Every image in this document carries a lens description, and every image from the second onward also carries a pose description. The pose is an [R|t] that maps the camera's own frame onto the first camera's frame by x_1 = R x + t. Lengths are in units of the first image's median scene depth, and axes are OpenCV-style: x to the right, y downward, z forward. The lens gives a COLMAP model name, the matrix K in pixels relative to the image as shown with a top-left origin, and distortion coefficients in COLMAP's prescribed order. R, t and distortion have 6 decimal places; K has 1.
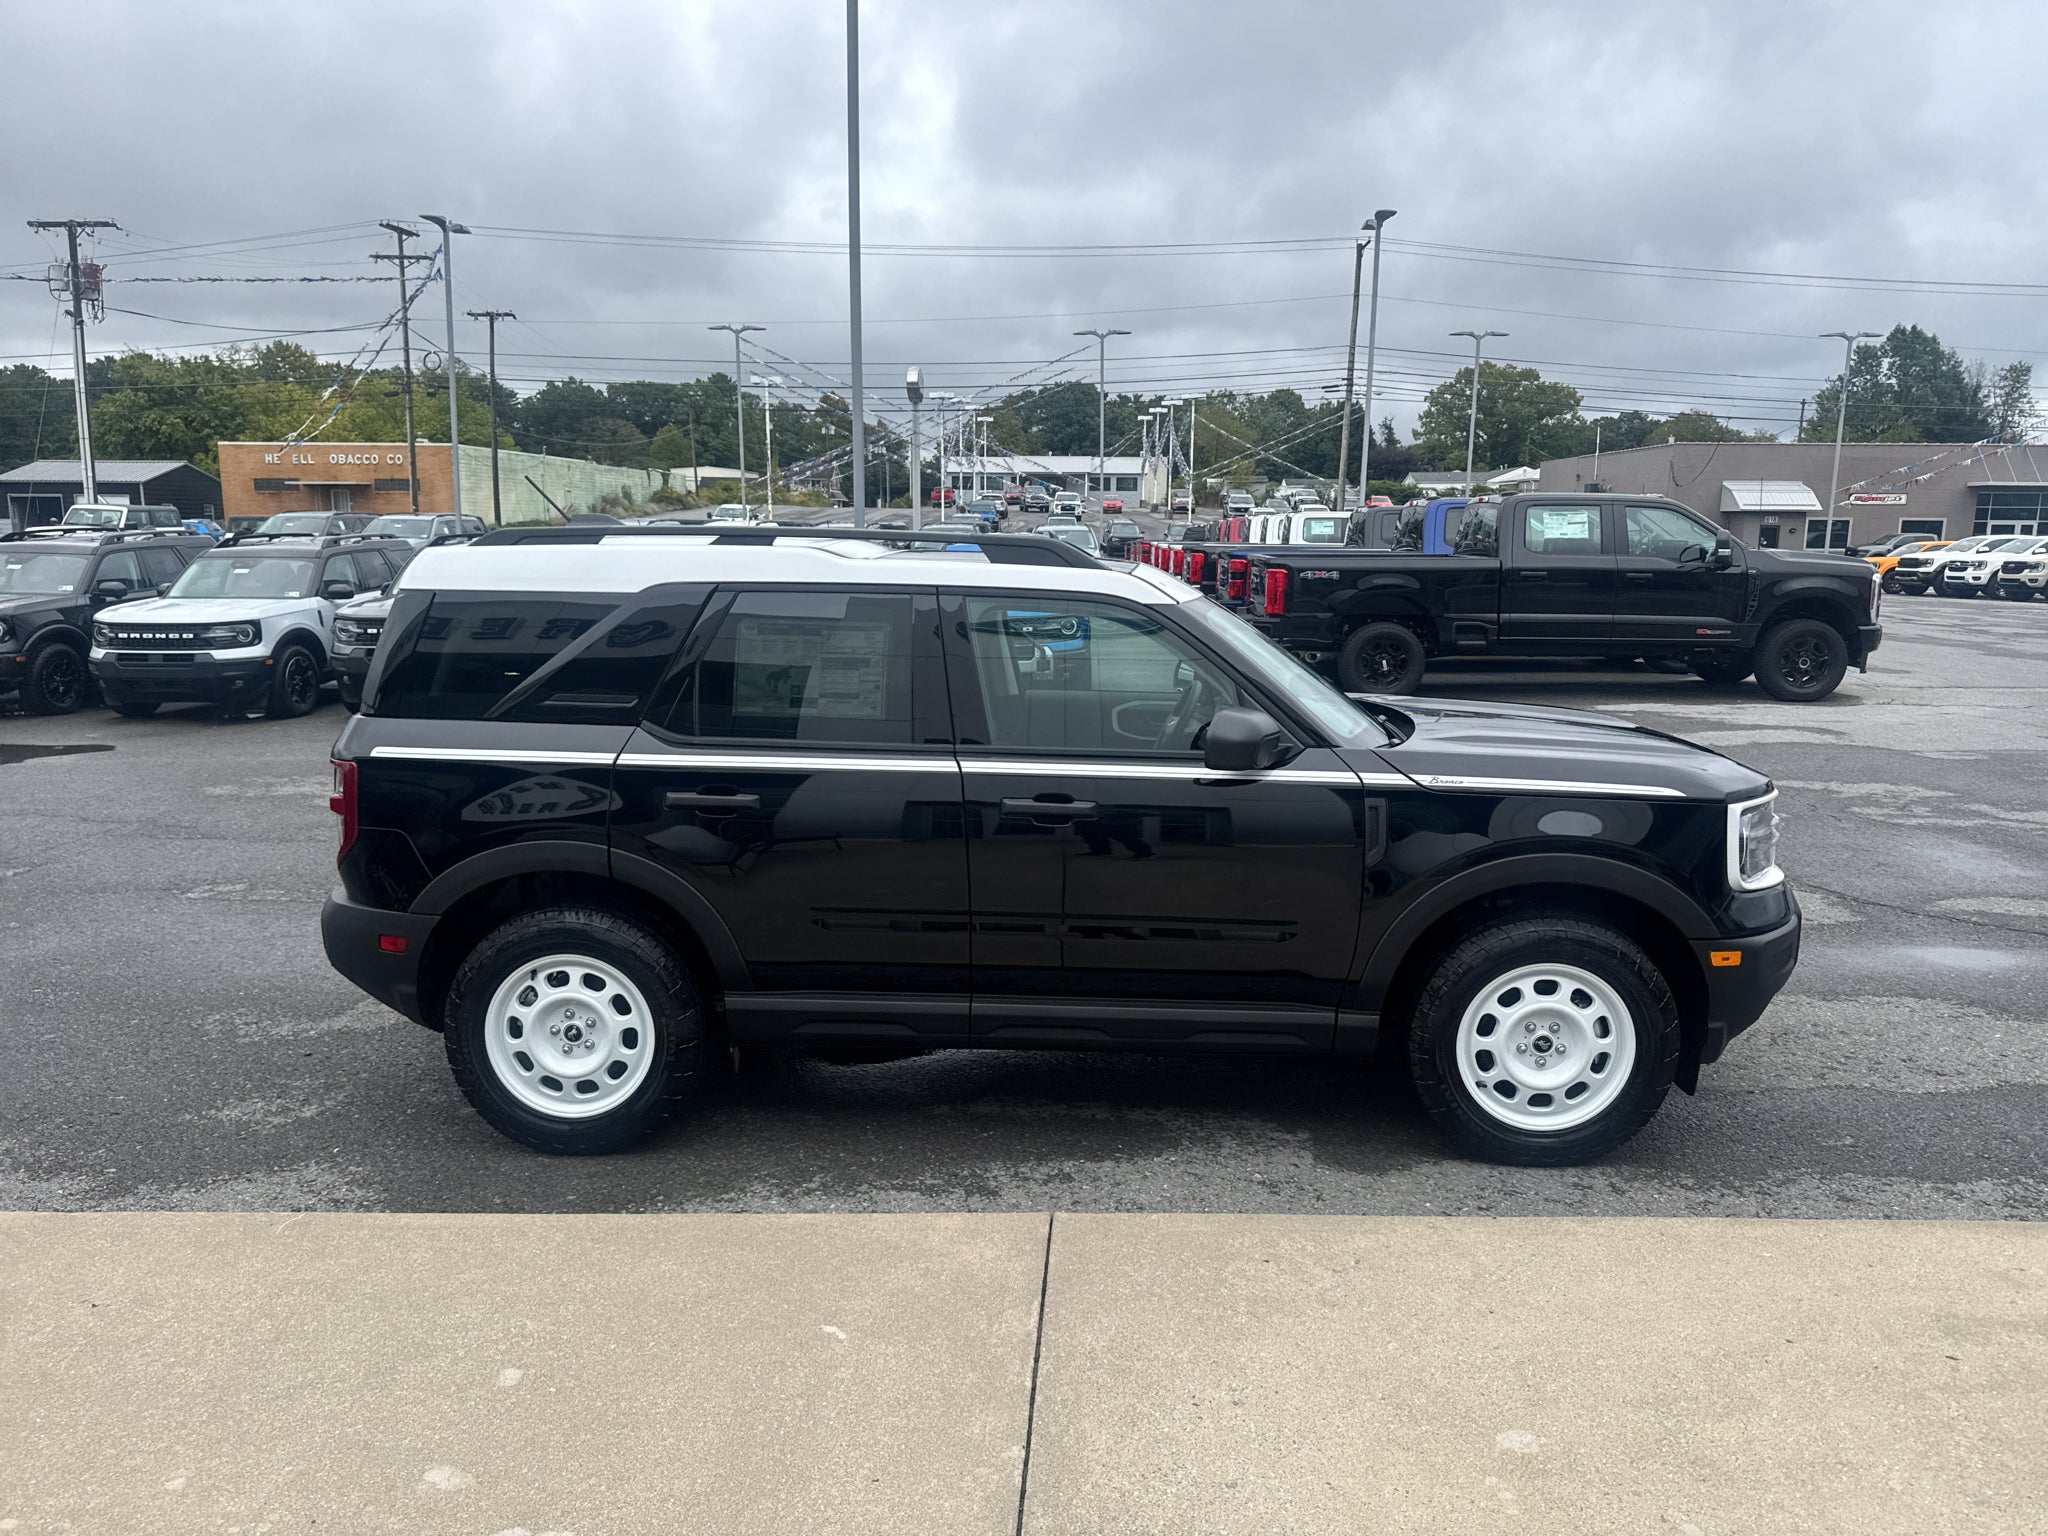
lens RADIAL K [[1438.1, 0, 1035.4], [0, 1438.1, 786.3], [0, 0, 1]] dist [0.036645, -0.046911]
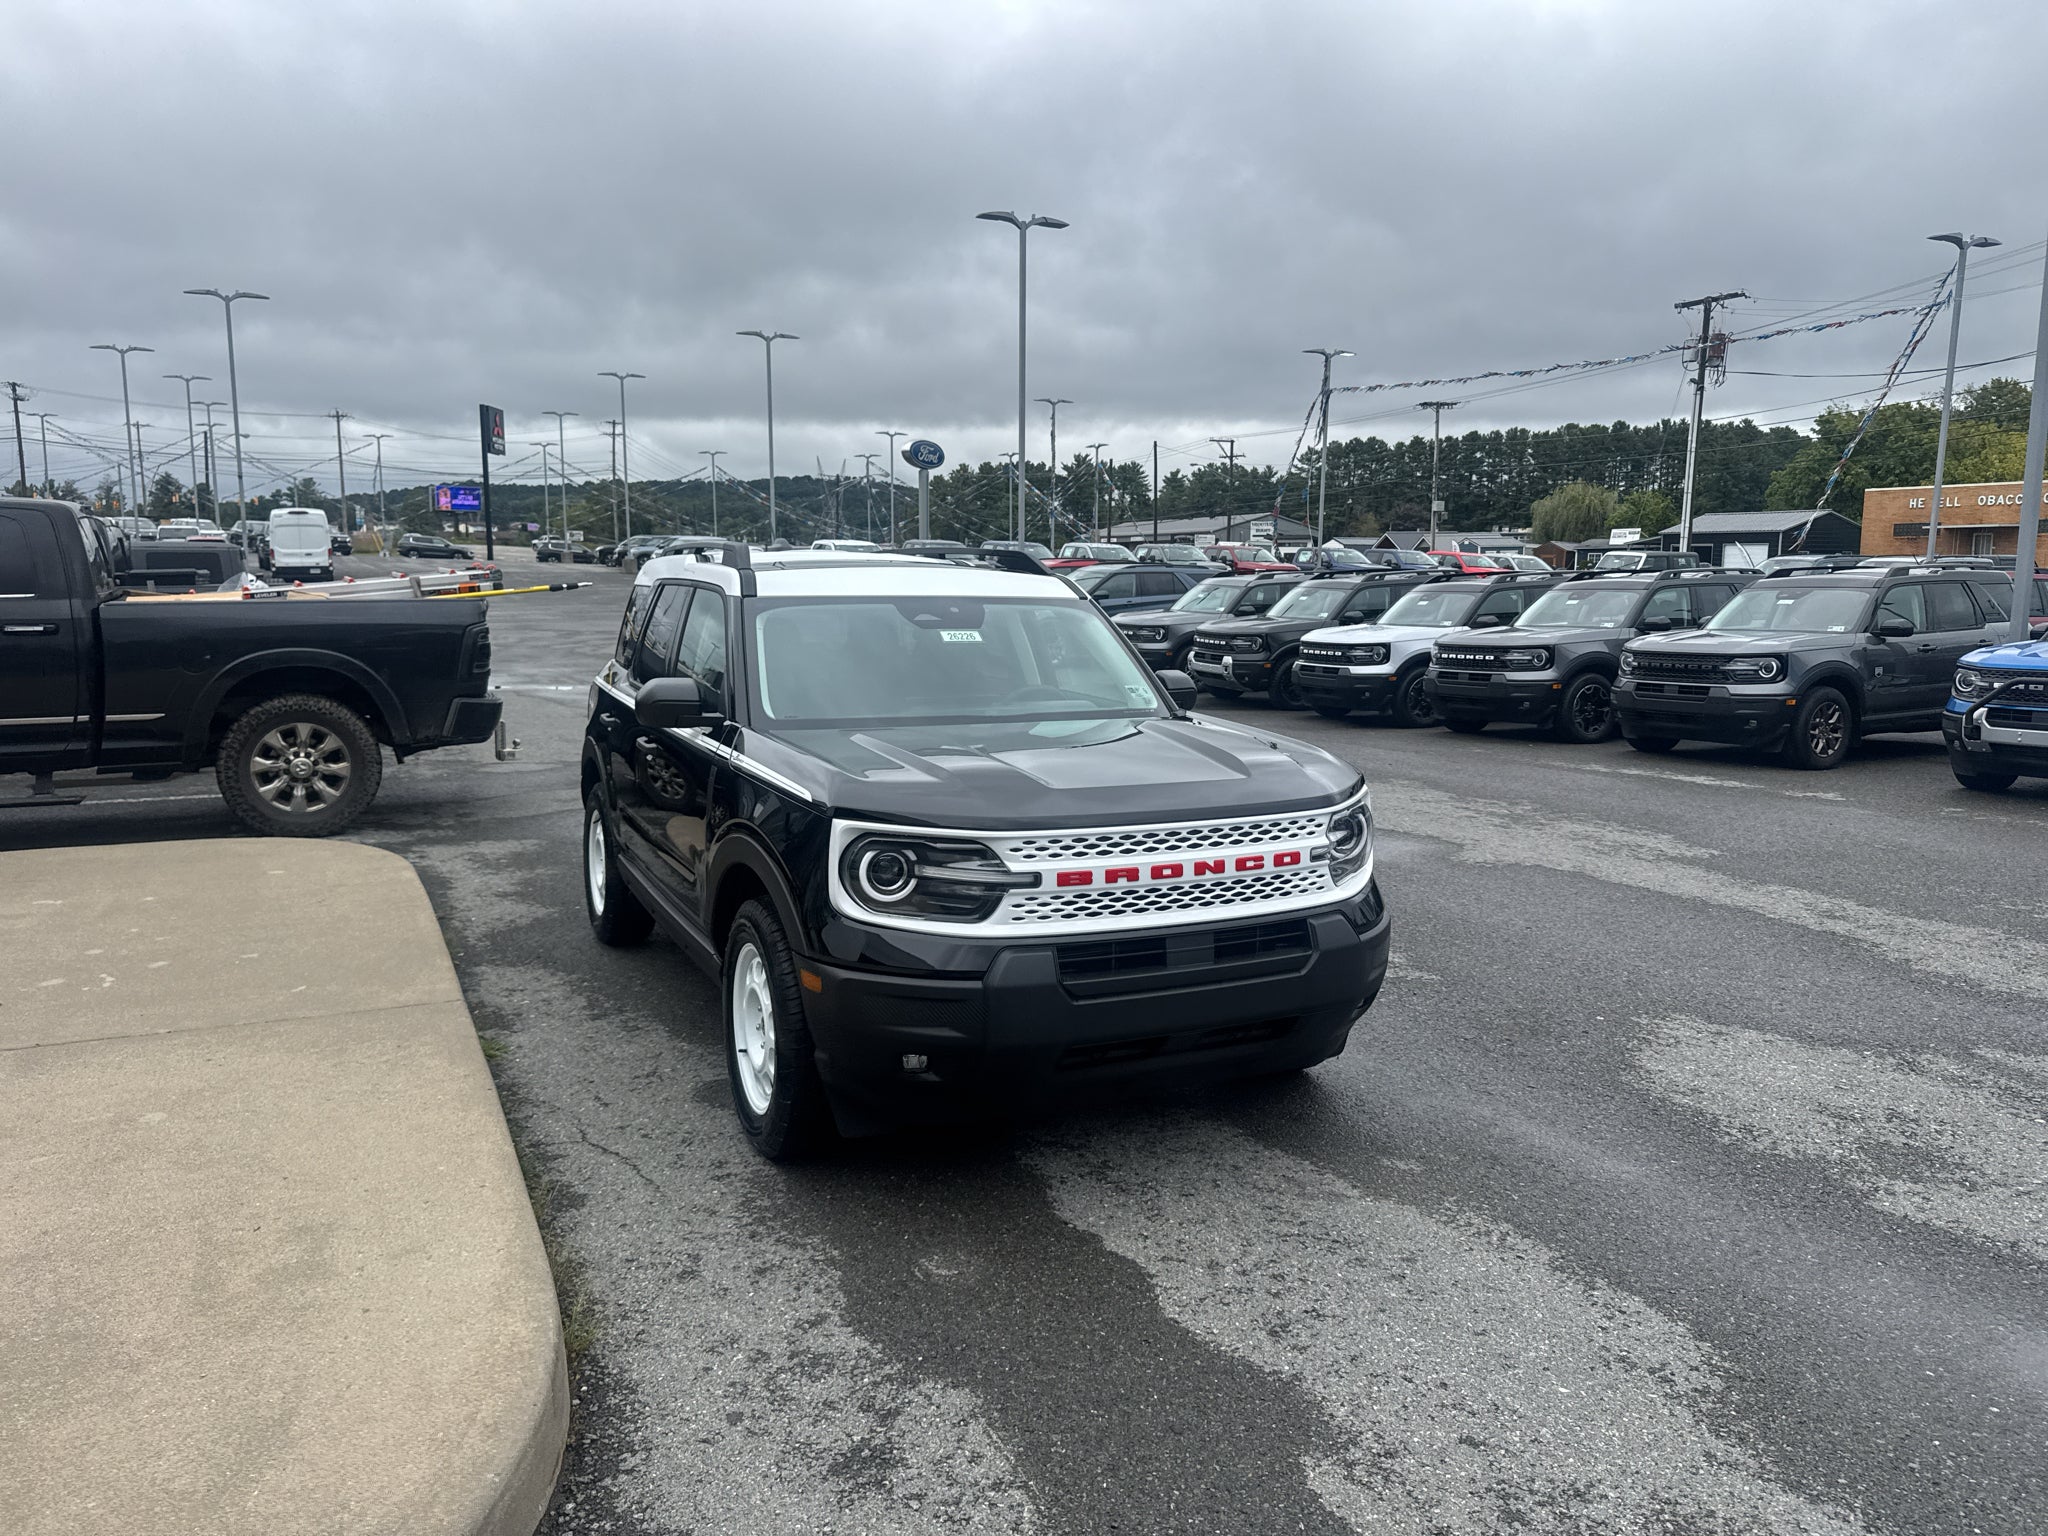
lens RADIAL K [[1438.1, 0, 1032.2], [0, 1438.1, 776.6], [0, 0, 1]] dist [0.036645, -0.046911]
pose [[0.470014, 0.120942, -0.874334, 1.102551], [-0.155207, 0.986458, 0.053017, -0.067921], [0.868906, 0.110784, 0.482420, 0.550141]]
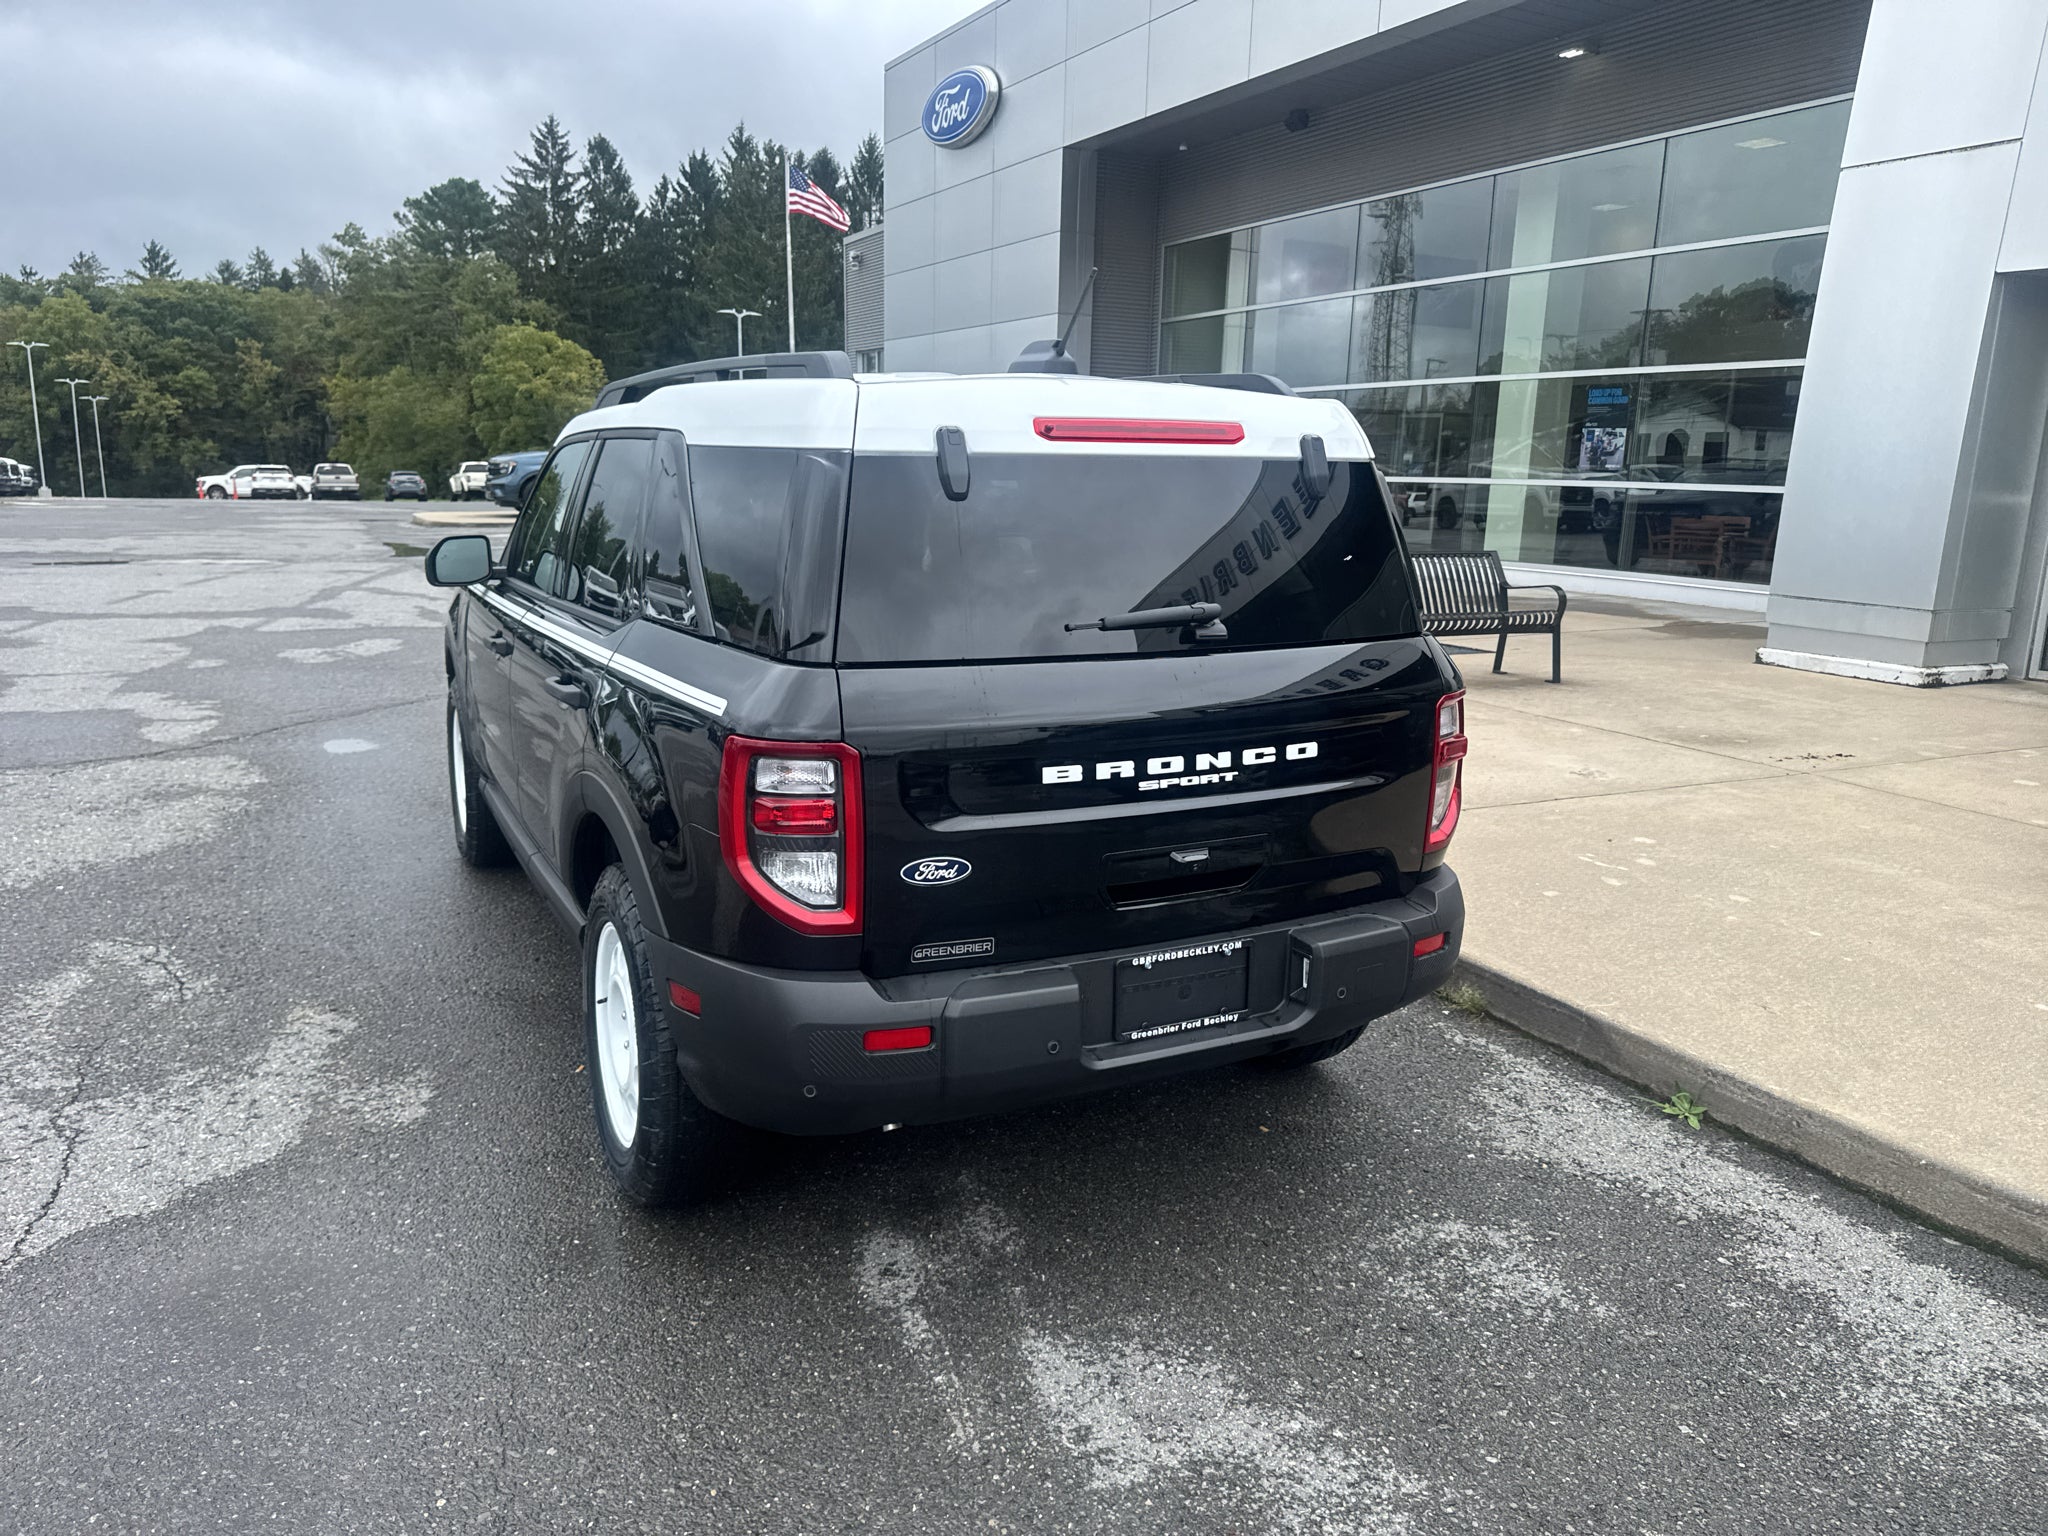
lens RADIAL K [[1438.1, 0, 1035.8], [0, 1438.1, 761.5], [0, 0, 1]] dist [0.036645, -0.046911]
pose [[-0.493815, -0.196665, 0.847036, -0.884275], [0.125106, 0.947887, 0.293016, -0.199957], [-0.860520, 0.250665, -0.443477, 1.332148]]
